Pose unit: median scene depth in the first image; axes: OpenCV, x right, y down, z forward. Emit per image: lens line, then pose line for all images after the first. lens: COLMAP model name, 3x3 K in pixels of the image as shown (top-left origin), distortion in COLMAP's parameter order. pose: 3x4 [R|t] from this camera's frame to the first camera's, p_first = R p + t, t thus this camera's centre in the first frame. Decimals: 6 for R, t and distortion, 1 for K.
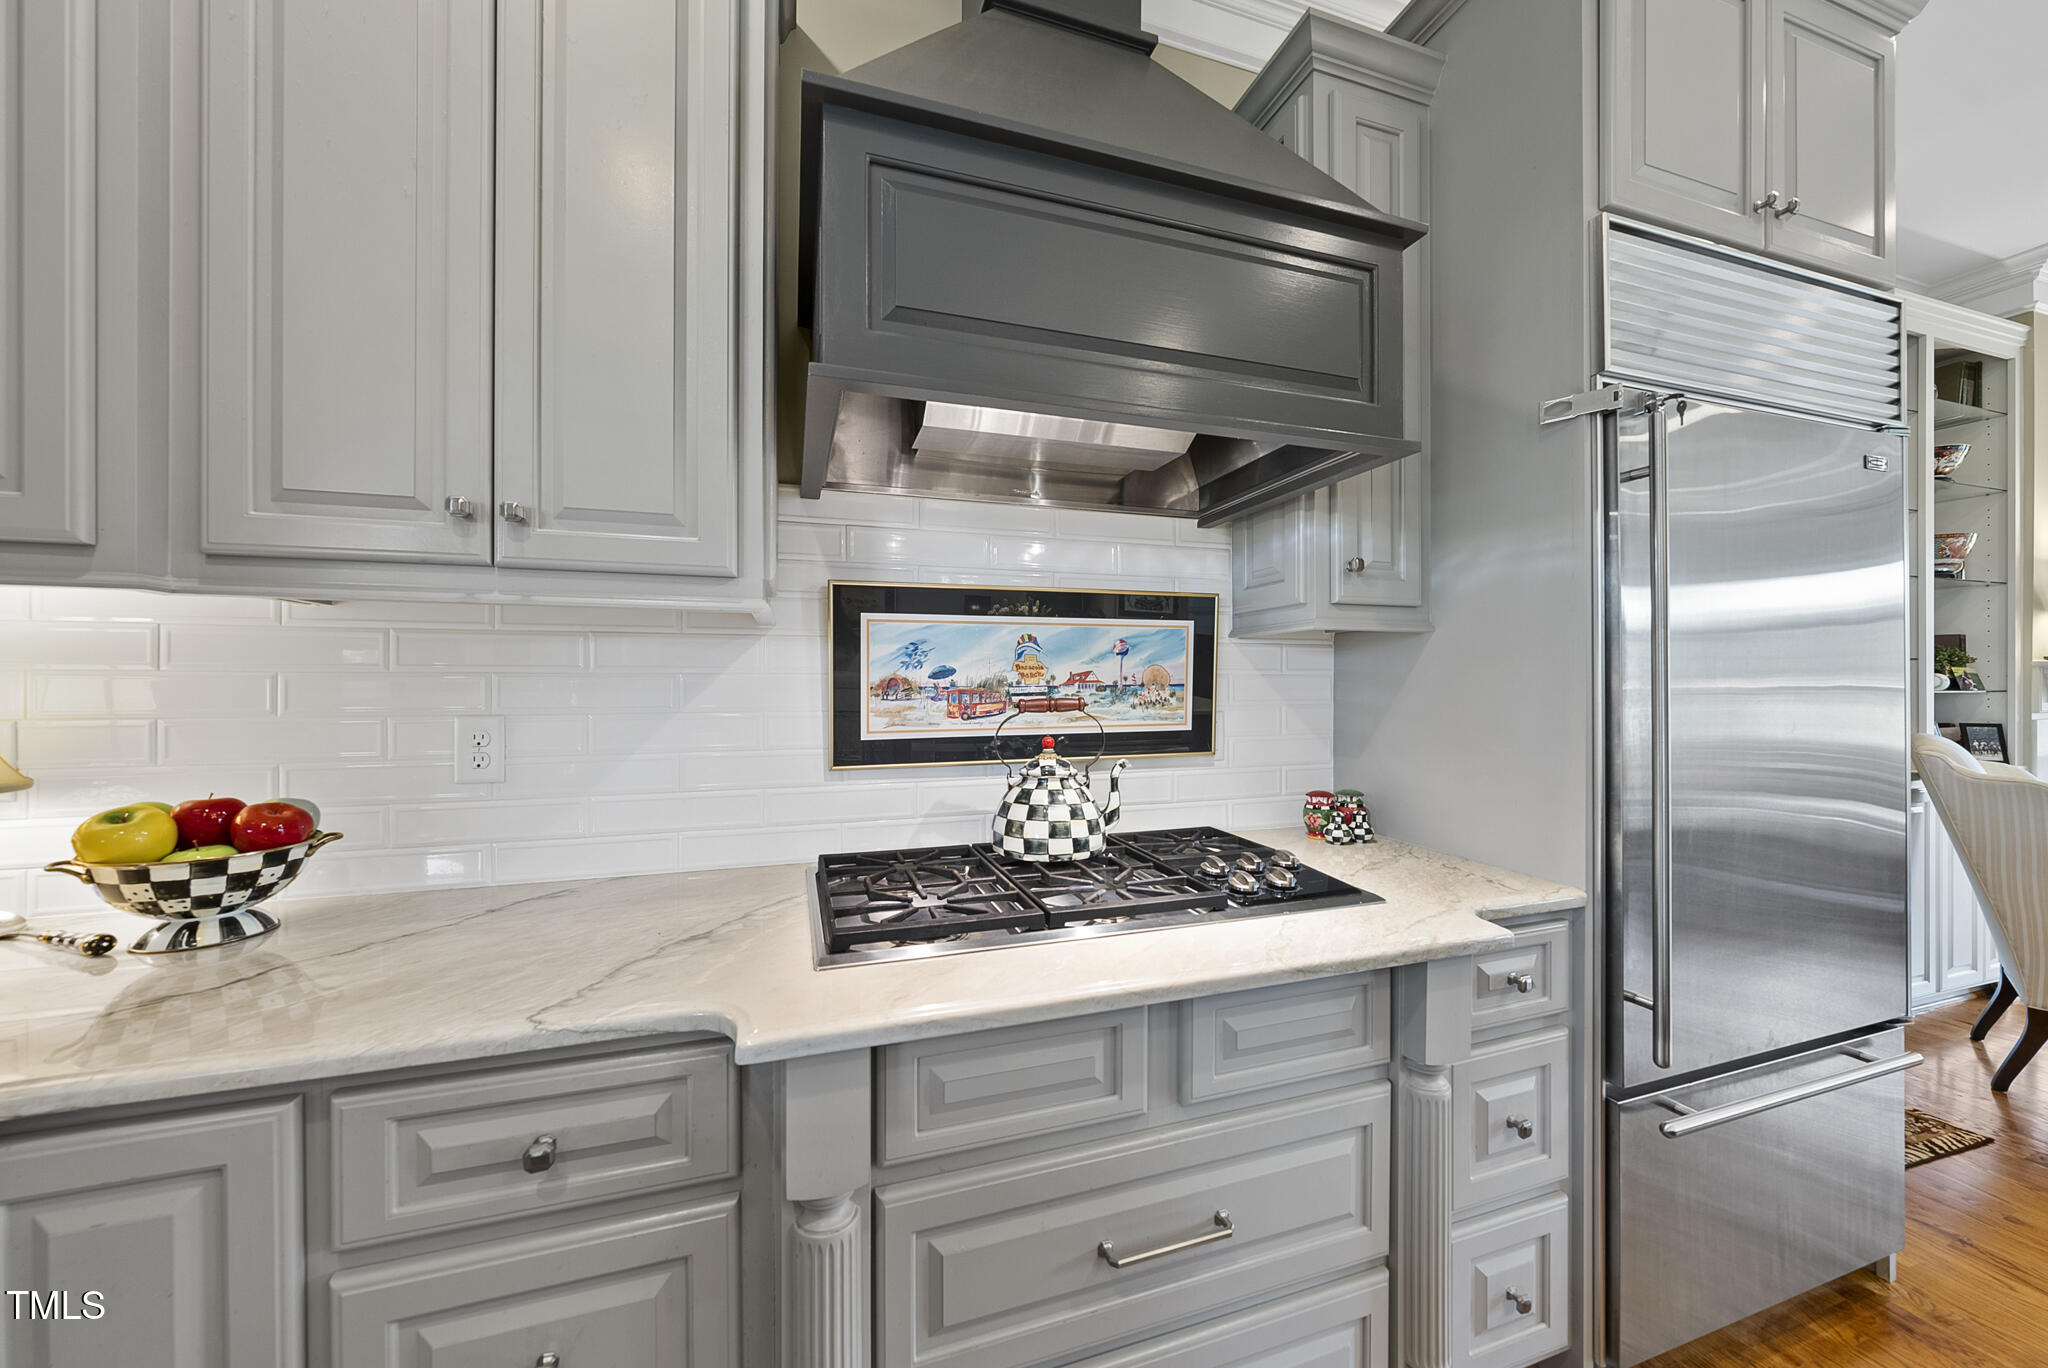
lens RADIAL K [[719.8, 0, 1016.3], [0, 719.8, 683.4], [0, 0, 1]] dist [-0.003582, -0.000219]
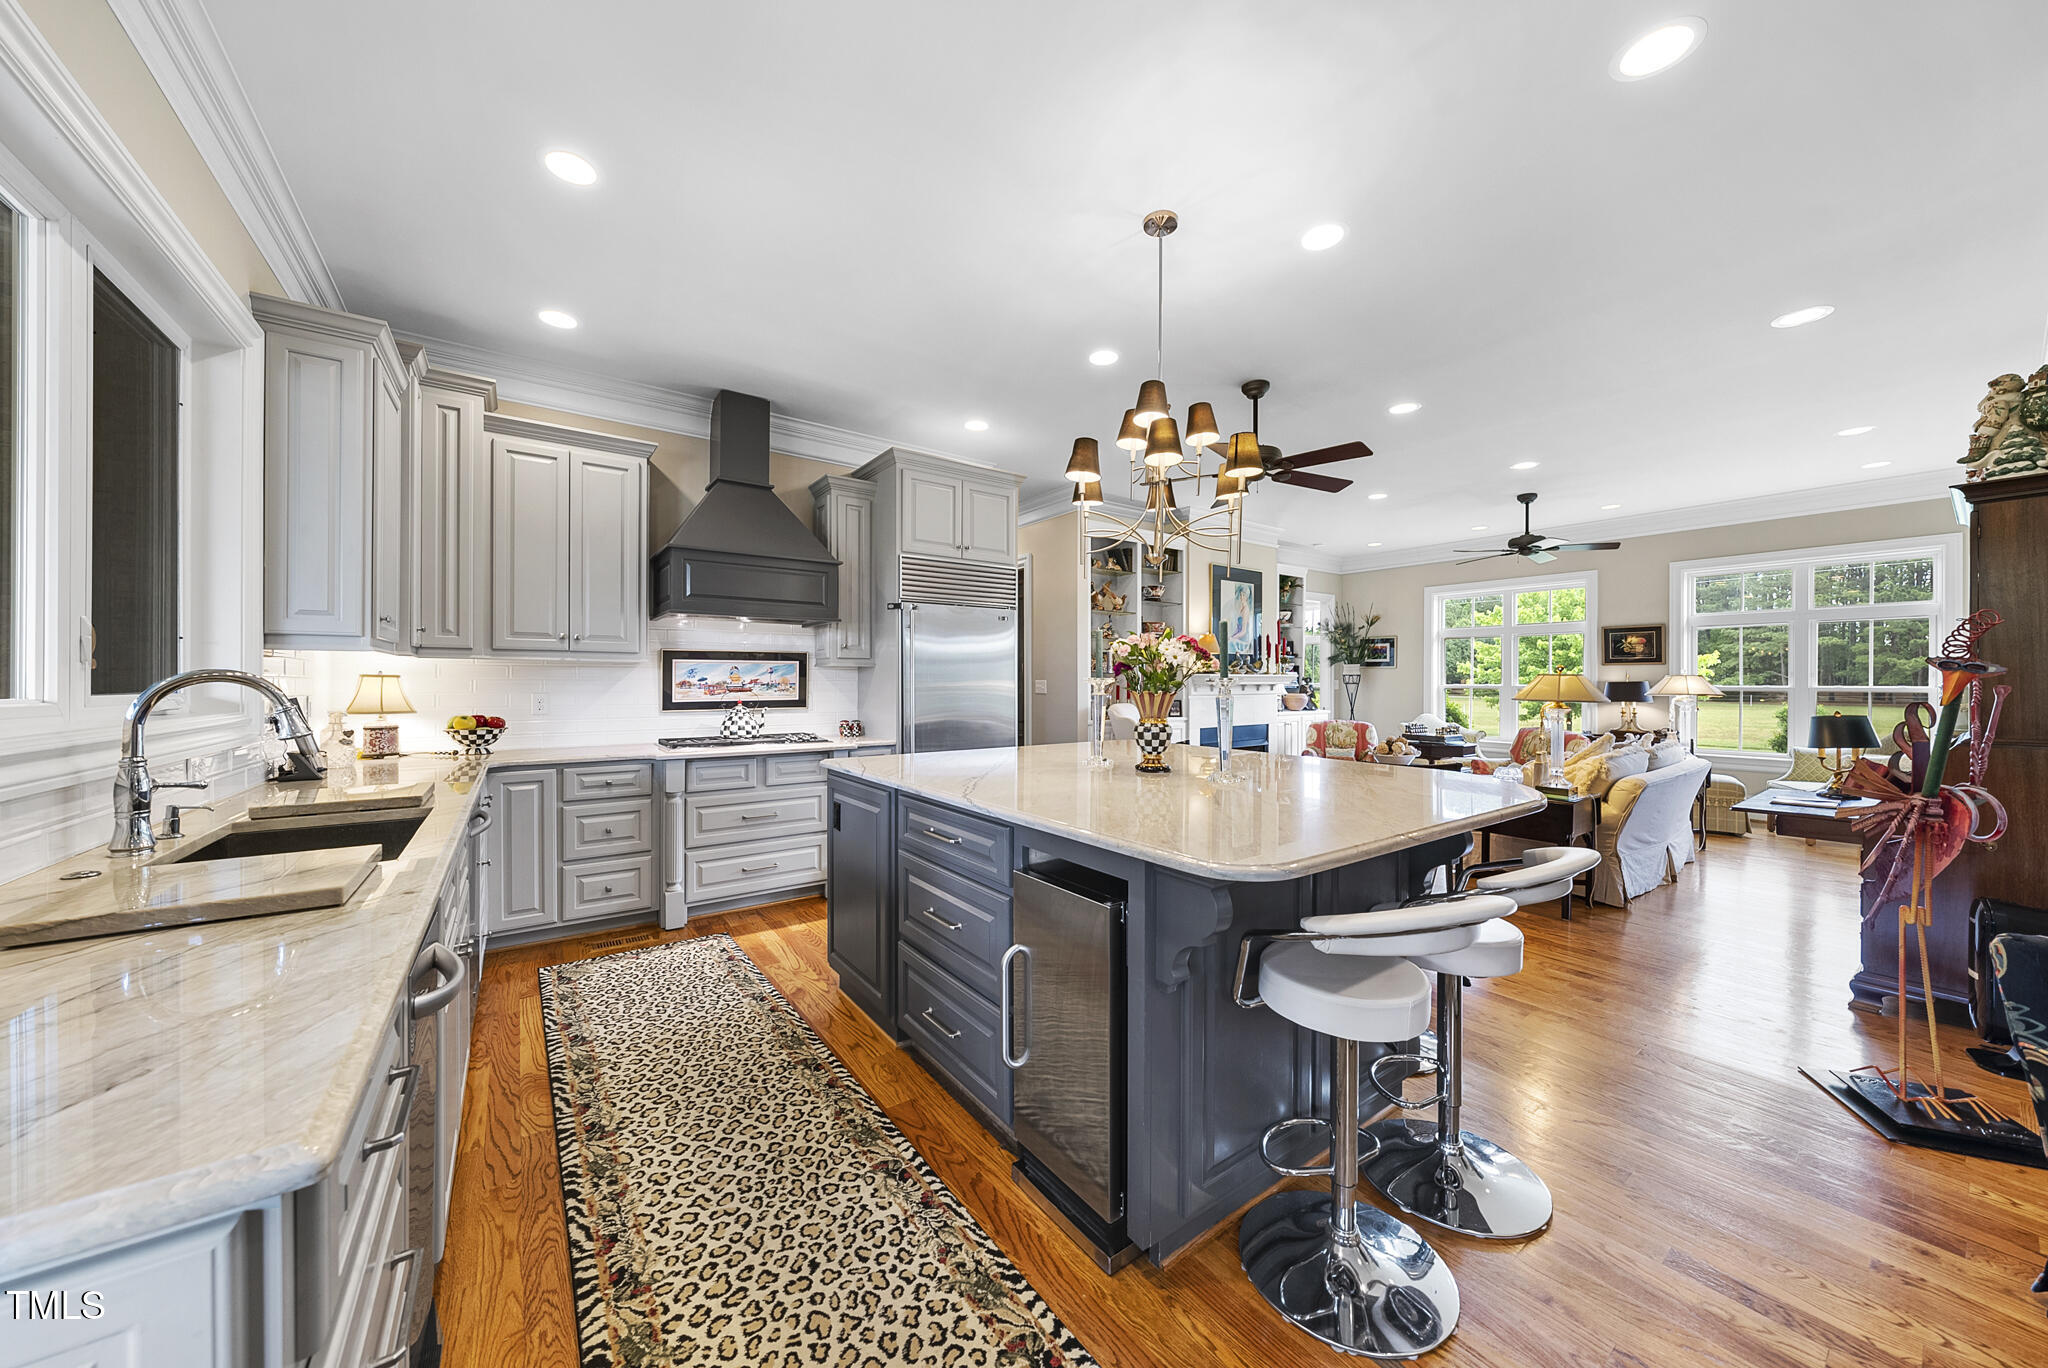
lens RADIAL K [[709.3, 0, 1027.4], [0, 709.3, 682.6], [0, 0, 1]] dist [-0.000989, 0.000250]
pose [[0.947182, 0.002180, 0.320689, 0.246372], [-0.001788, 0.999997, -0.001516, 0.000356], [-0.320691, 0.000863, 0.947183, -2.368585]]
